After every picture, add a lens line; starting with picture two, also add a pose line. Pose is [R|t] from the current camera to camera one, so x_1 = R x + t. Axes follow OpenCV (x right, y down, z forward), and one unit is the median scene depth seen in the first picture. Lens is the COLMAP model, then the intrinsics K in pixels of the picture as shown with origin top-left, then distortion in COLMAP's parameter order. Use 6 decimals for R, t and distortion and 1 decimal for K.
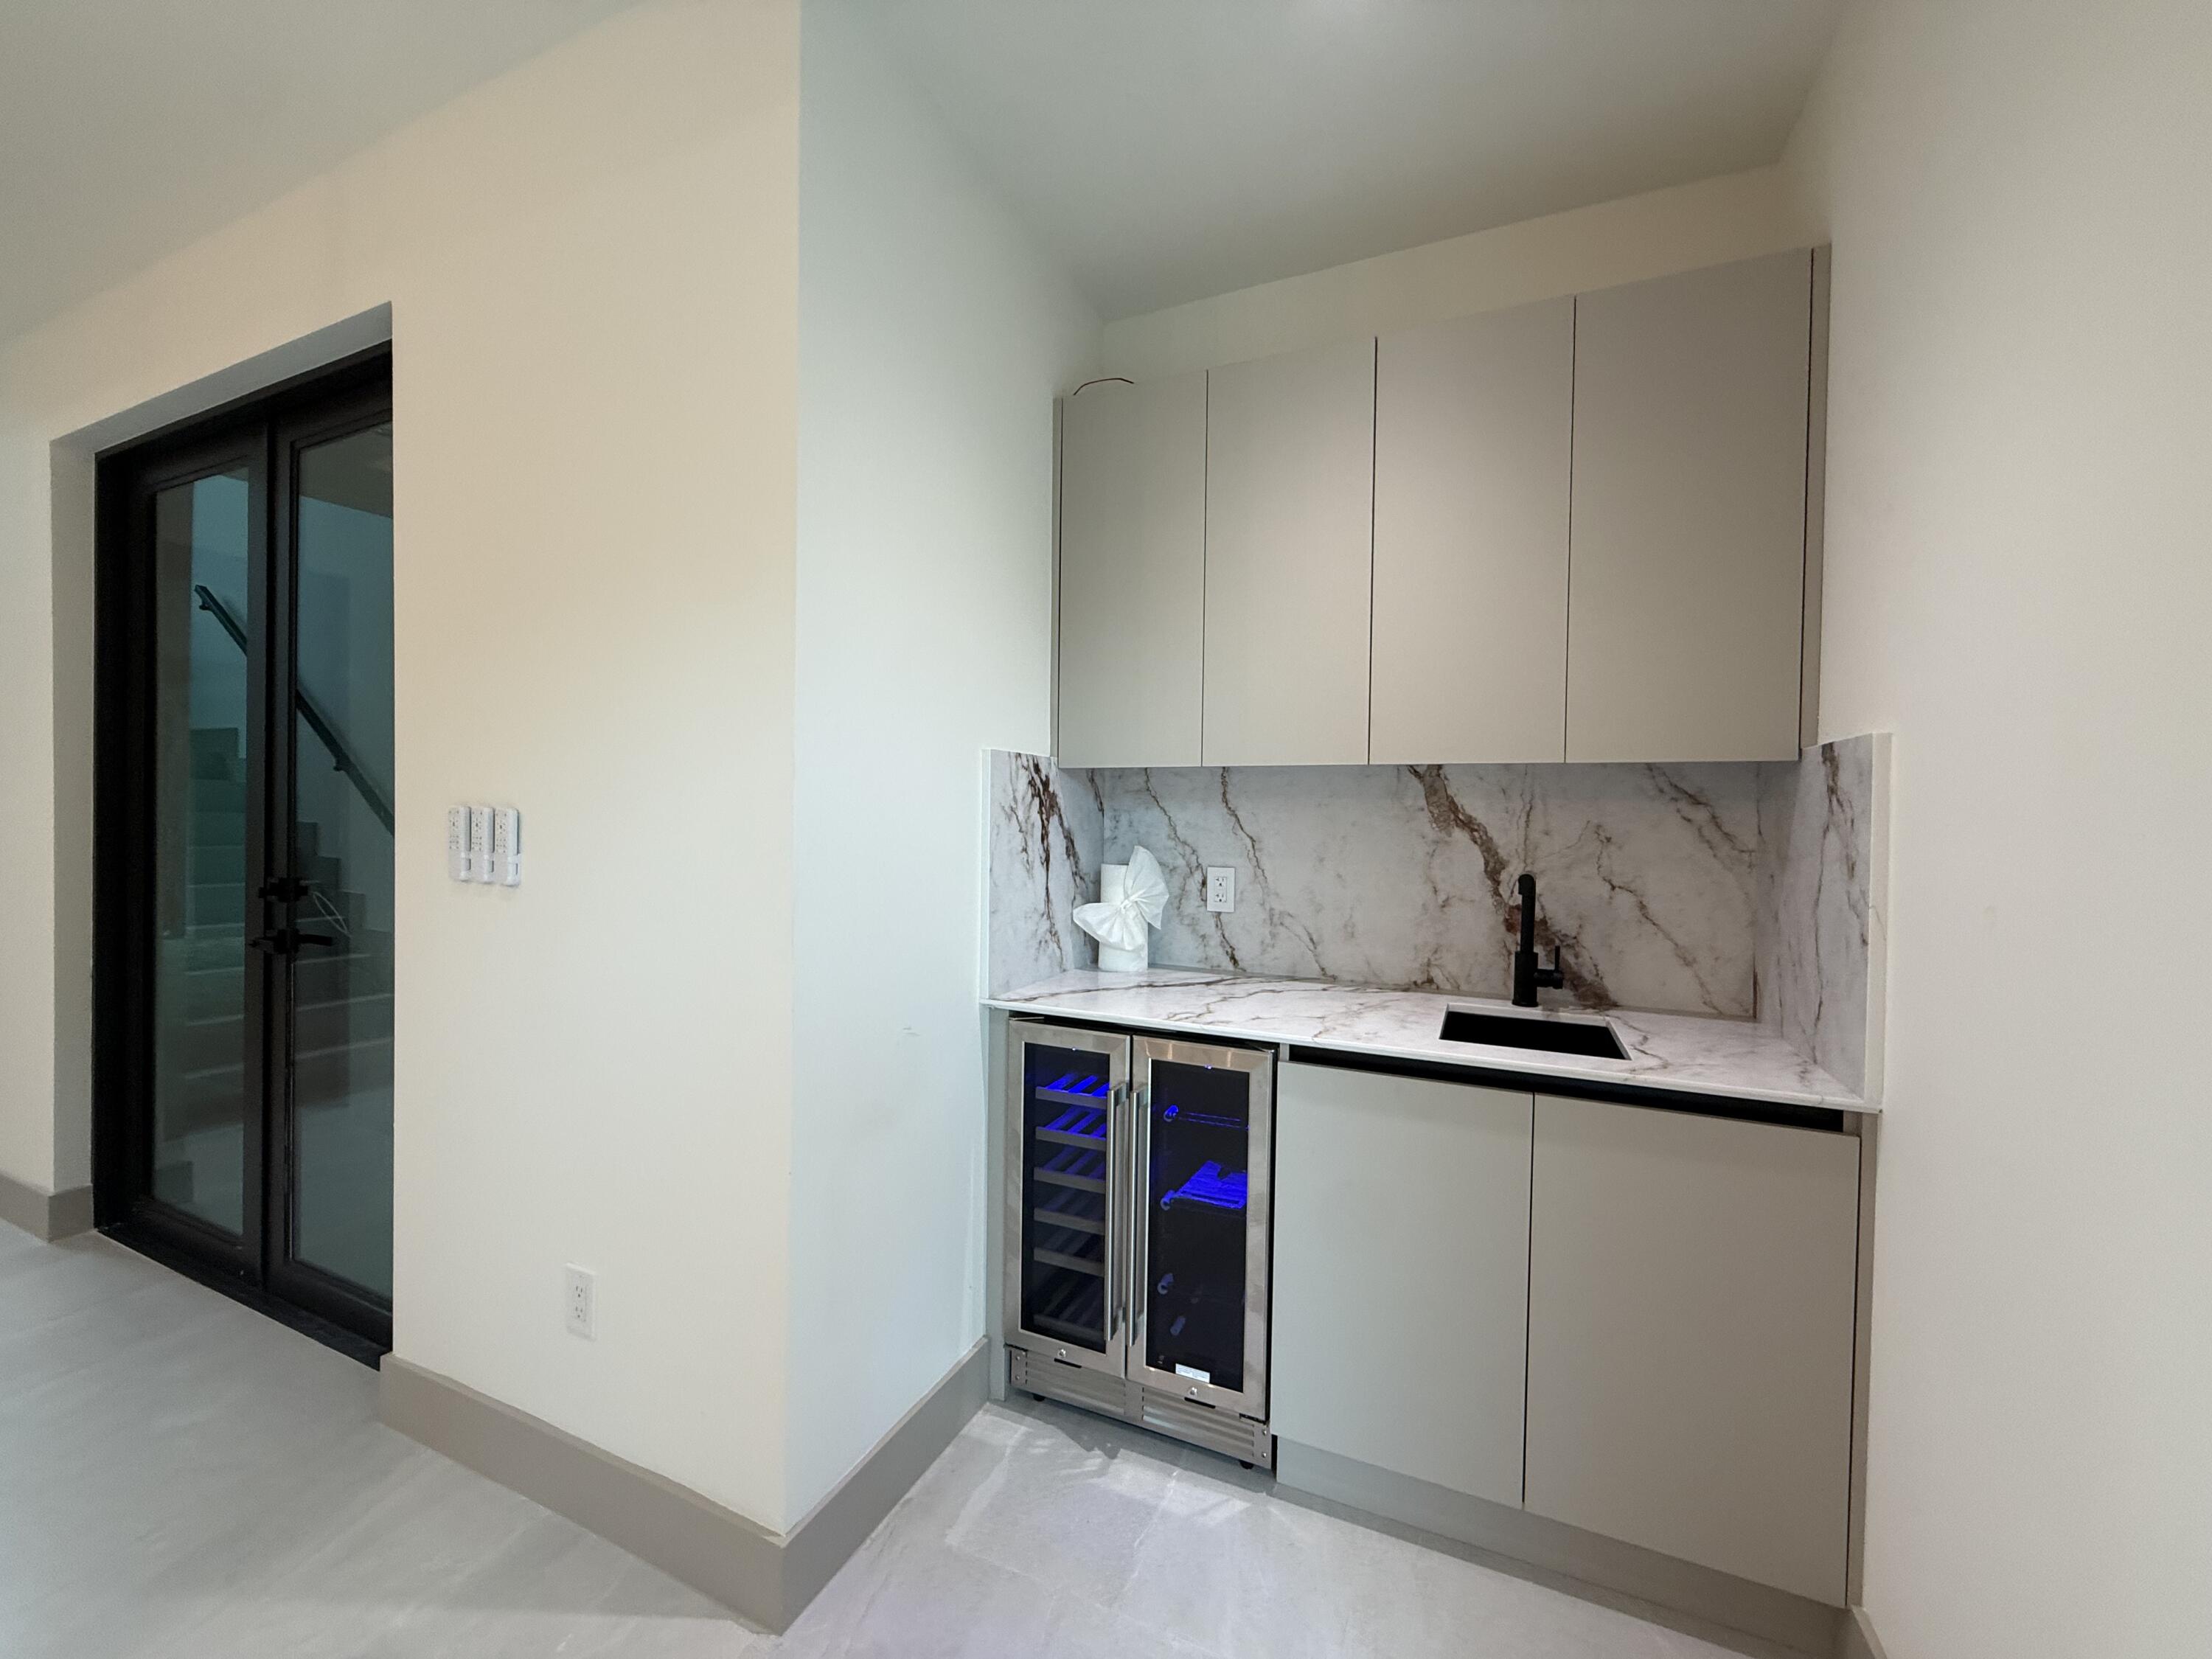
lens RADIAL K [[877.3, 0, 1095.5], [0, 877.3, 836.2], [0, 0, 1]] dist [-0.000503, 0.000318]
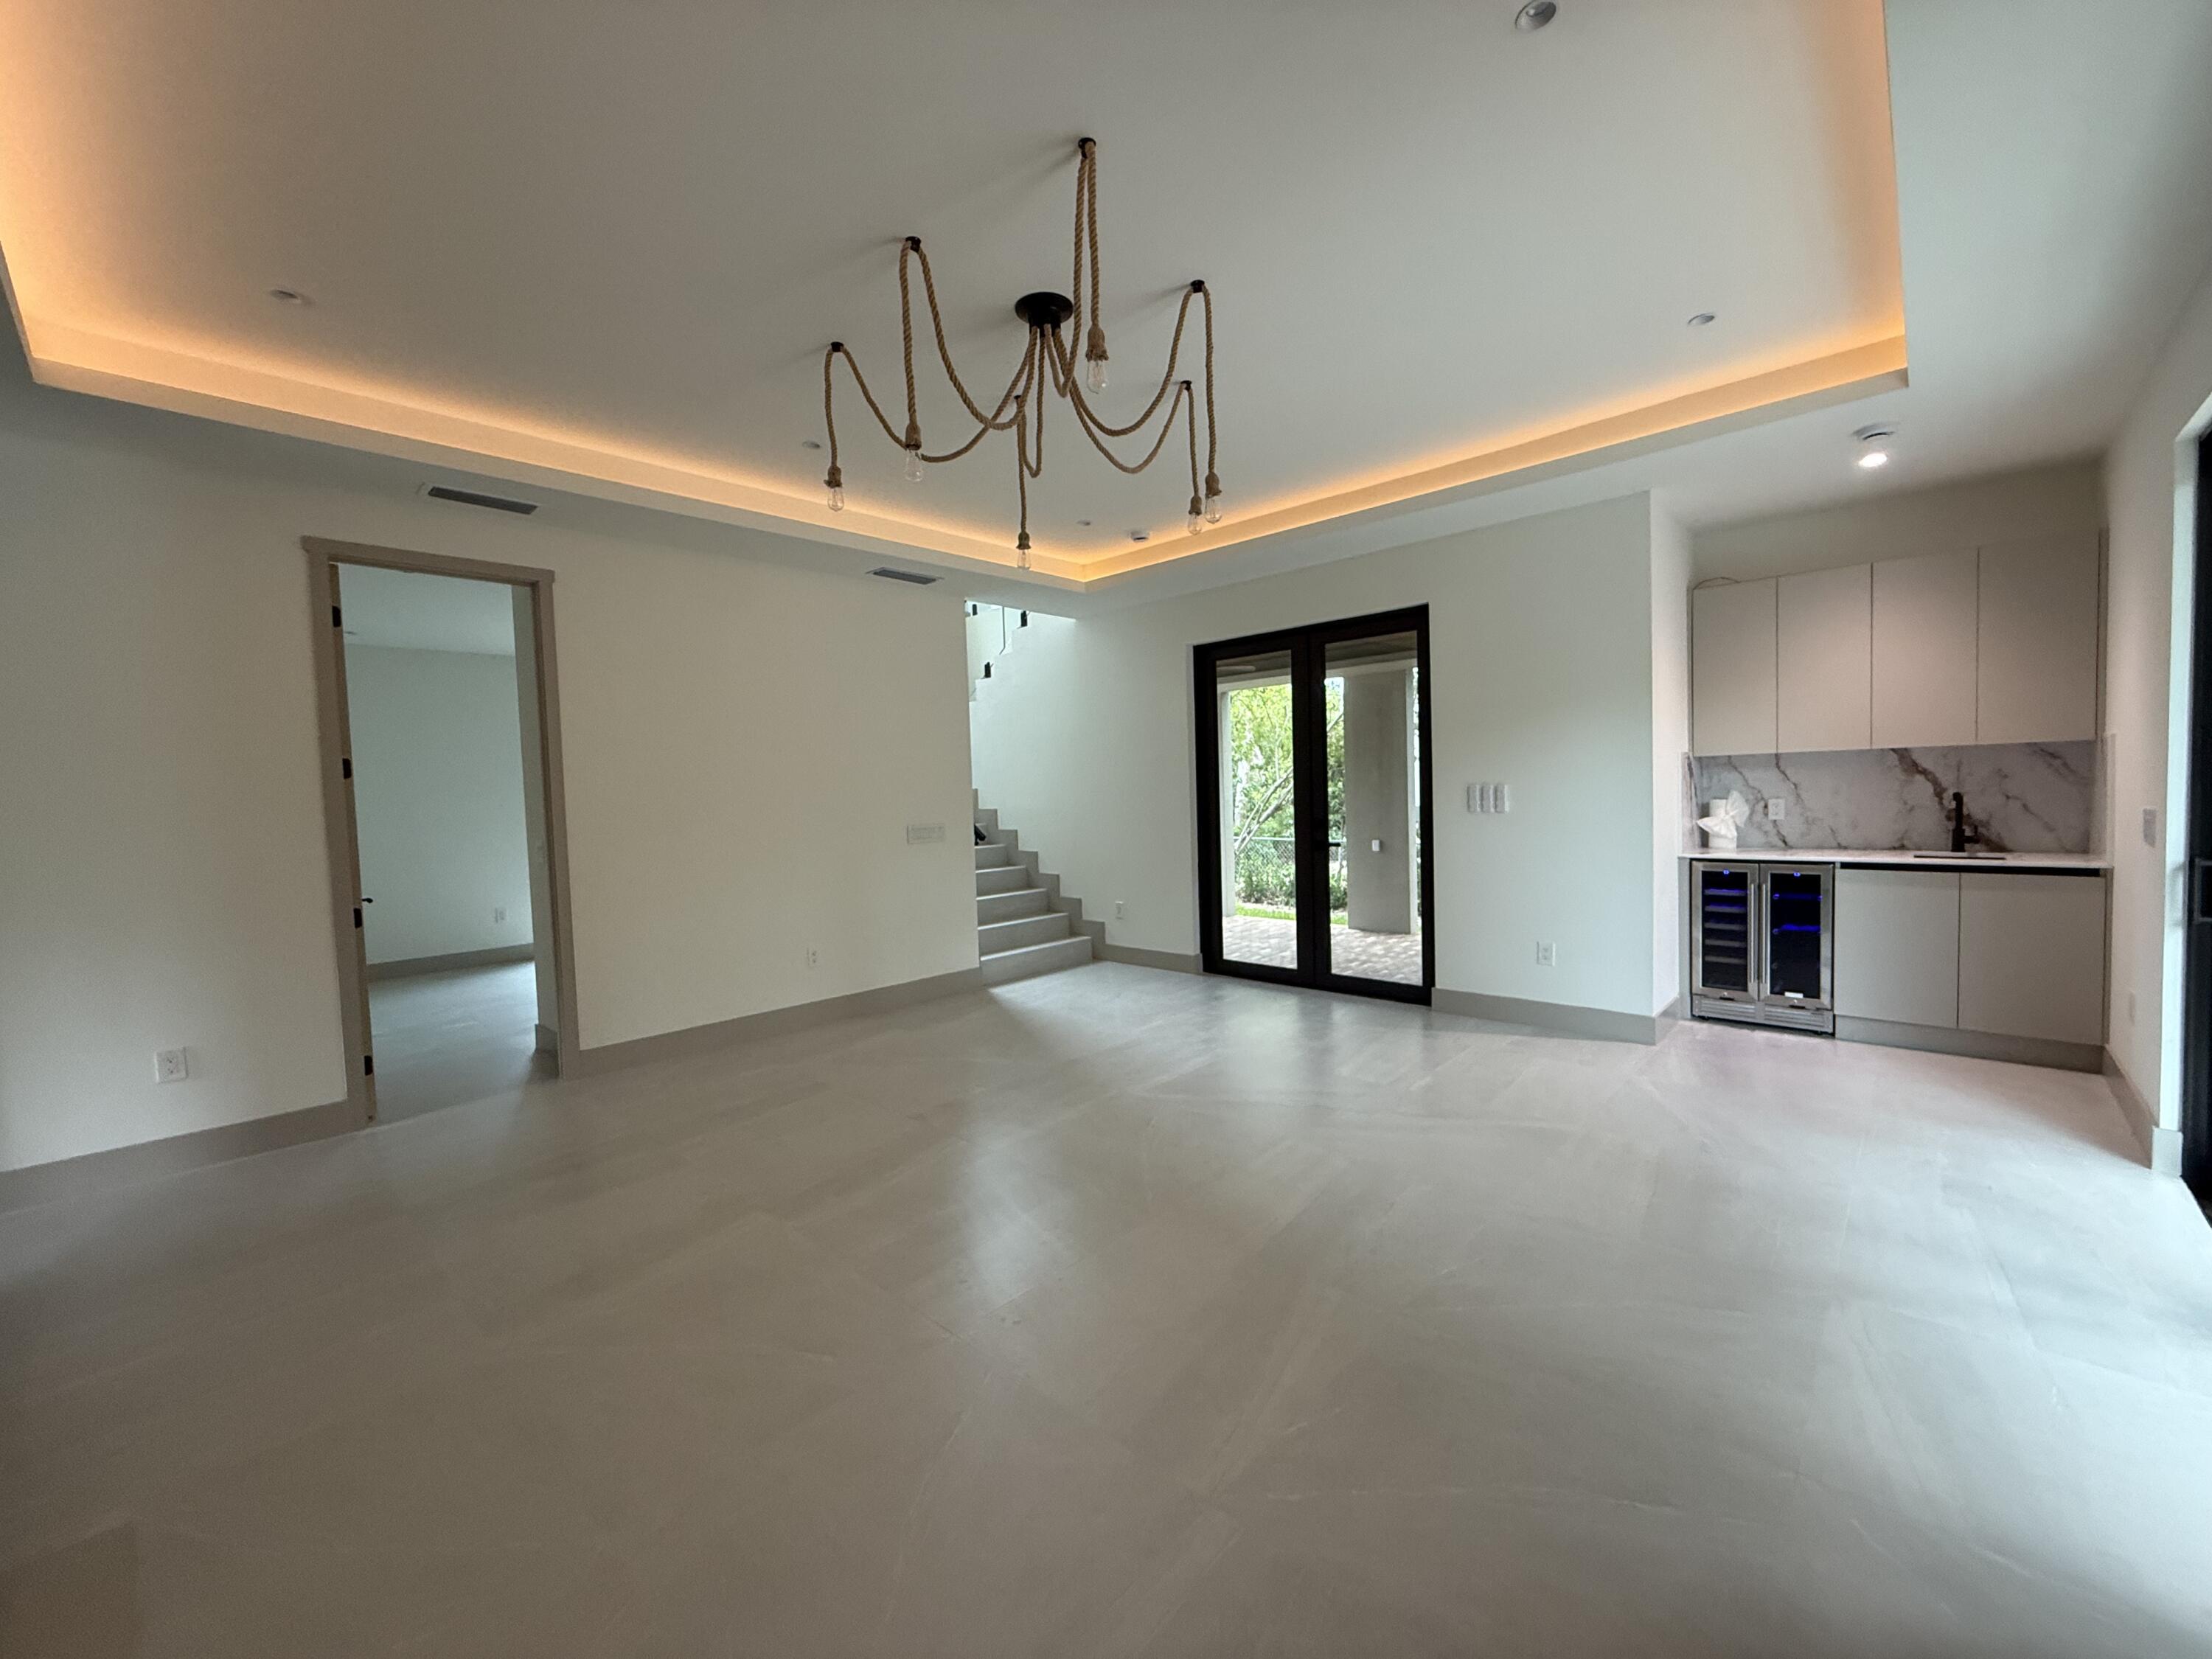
lens RADIAL K [[877.3, 0, 1100.9], [0, 877.3, 835.2], [0, 0, 1]] dist [-0.000503, 0.000318]
pose [[0.945515, -0.029232, -0.324263, -0.831486], [0.039445, 0.998910, 0.024964, 0.007706], [0.323180, -0.036394, 0.945637, -1.780119]]
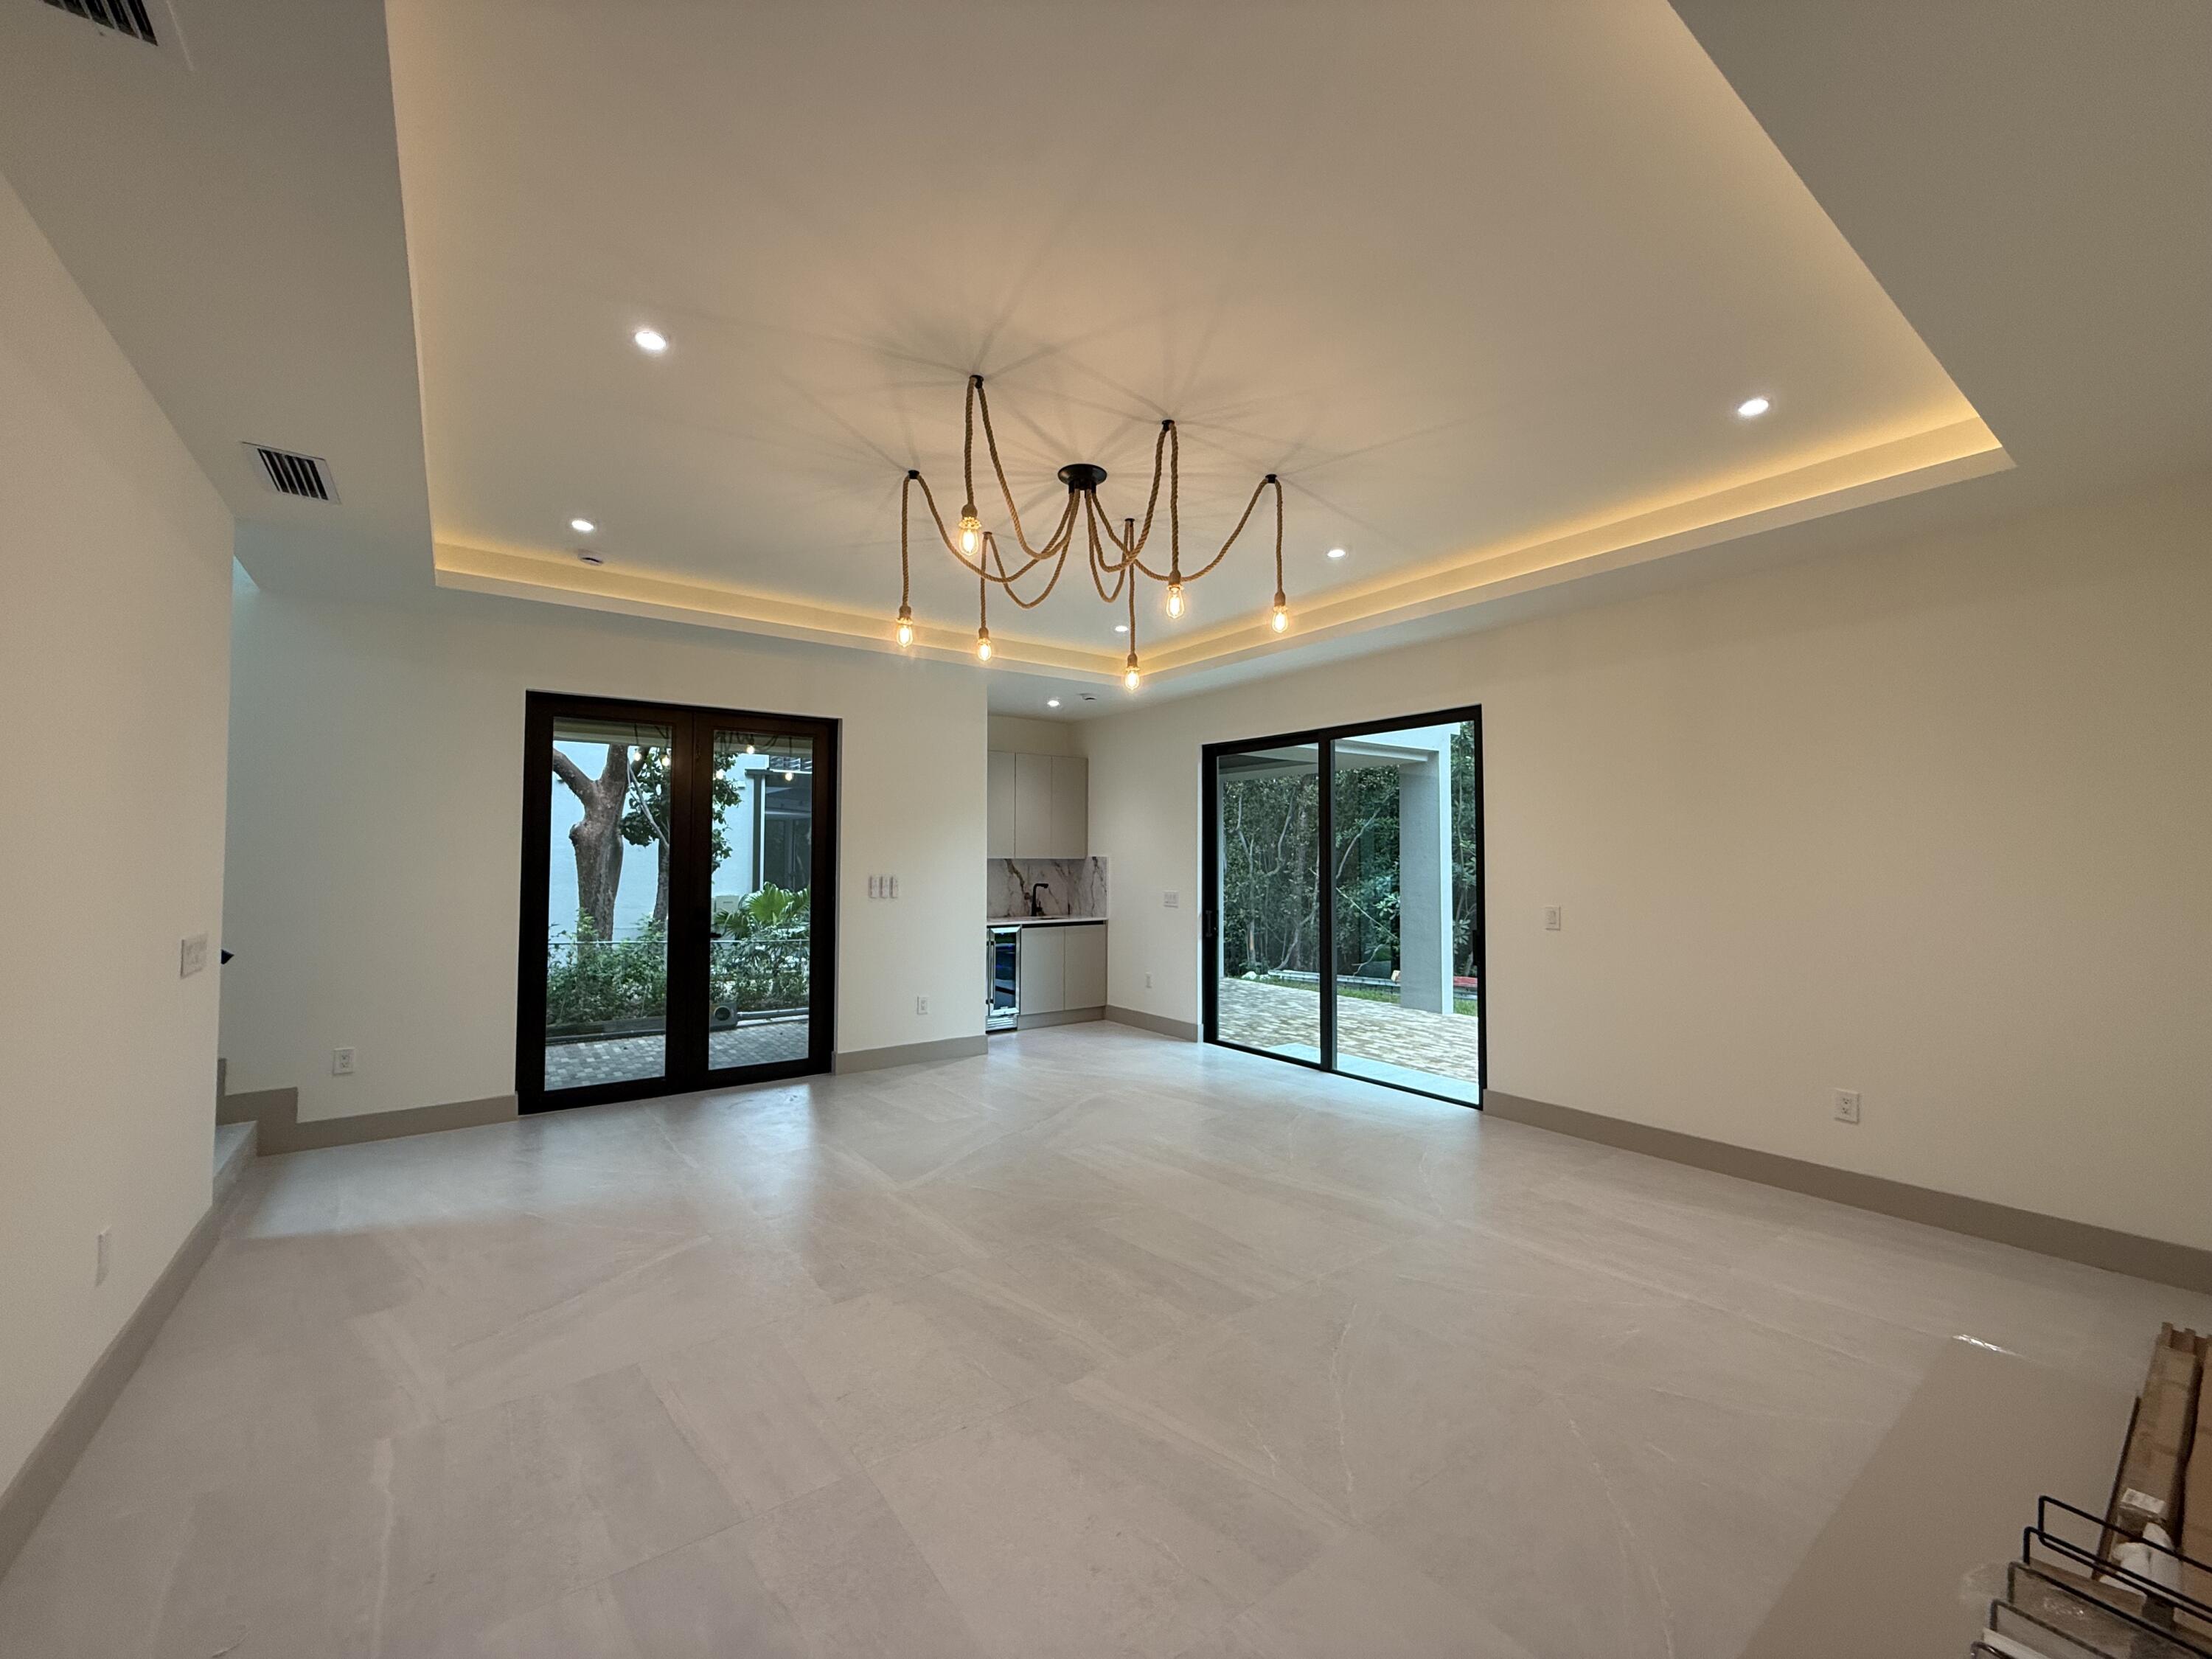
lens RADIAL K [[877.3, 0, 1103.9], [0, 877.3, 836.9], [0, 0, 1]] dist [-0.000503, 0.000318]
pose [[0.490695, 0.008824, 0.871287, -2.857544], [0.022900, 0.999473, -0.023019, -0.075601], [-0.871031, 0.031248, 0.490234, -1.272450]]
